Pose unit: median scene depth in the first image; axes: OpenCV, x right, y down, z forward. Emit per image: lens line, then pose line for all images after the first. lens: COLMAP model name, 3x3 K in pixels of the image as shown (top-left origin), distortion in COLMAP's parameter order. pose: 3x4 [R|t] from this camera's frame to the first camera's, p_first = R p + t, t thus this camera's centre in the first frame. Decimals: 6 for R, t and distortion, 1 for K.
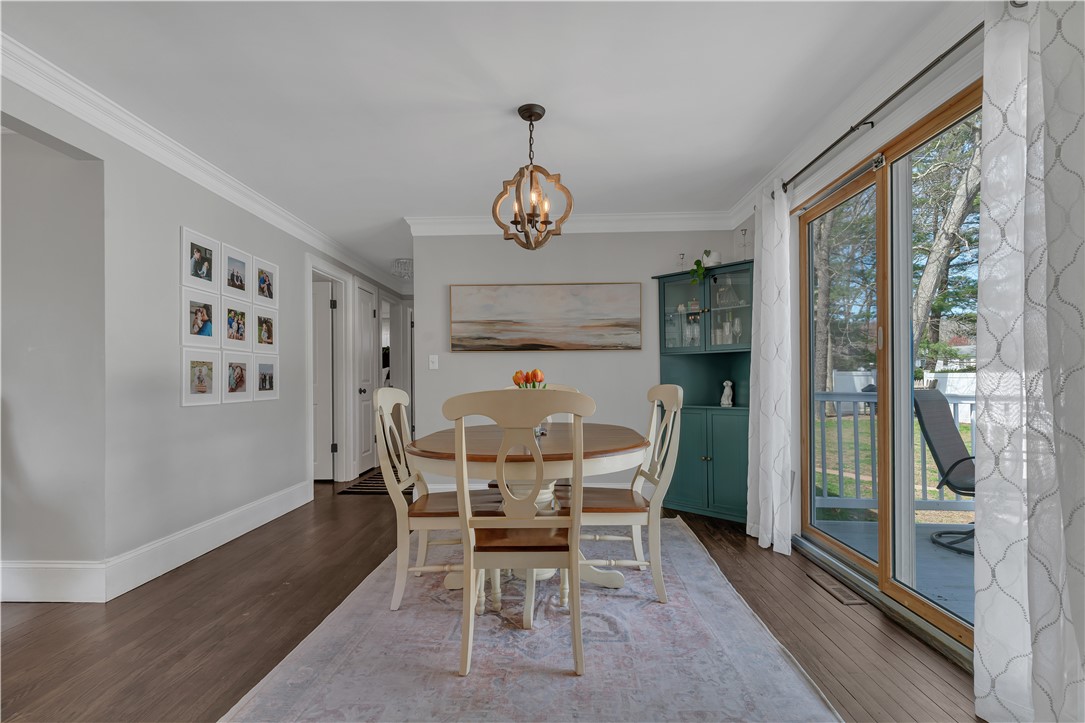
lens RADIAL K [[523.1, 0, 540.0], [0, 523.1, 375.4], [0, 0, 1]] dist [0.000973, 0.000382]
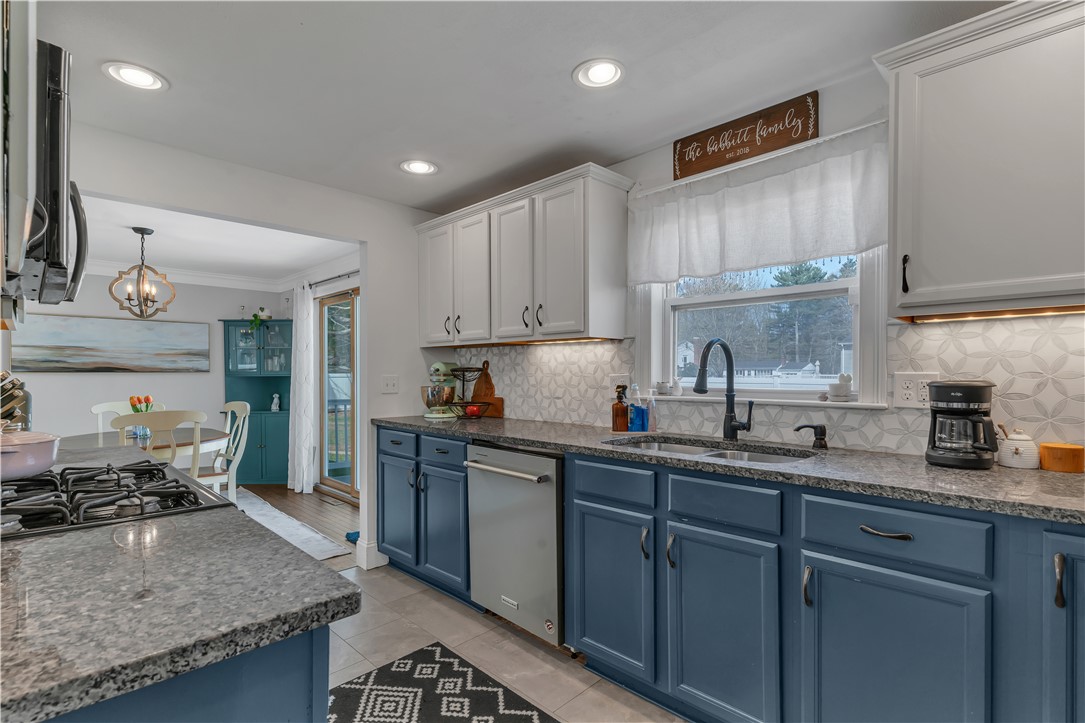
lens RADIAL K [[523.1, 0, 540.0], [0, 523.1, 375.4], [0, 0, 1]] dist [0.000973, 0.000382]
pose [[0.689522, 0.000590, 0.724264, -0.232407], [-0.005554, 0.999975, 0.004473, -0.059307], [-0.724243, -0.007107, 0.689508, -0.657022]]
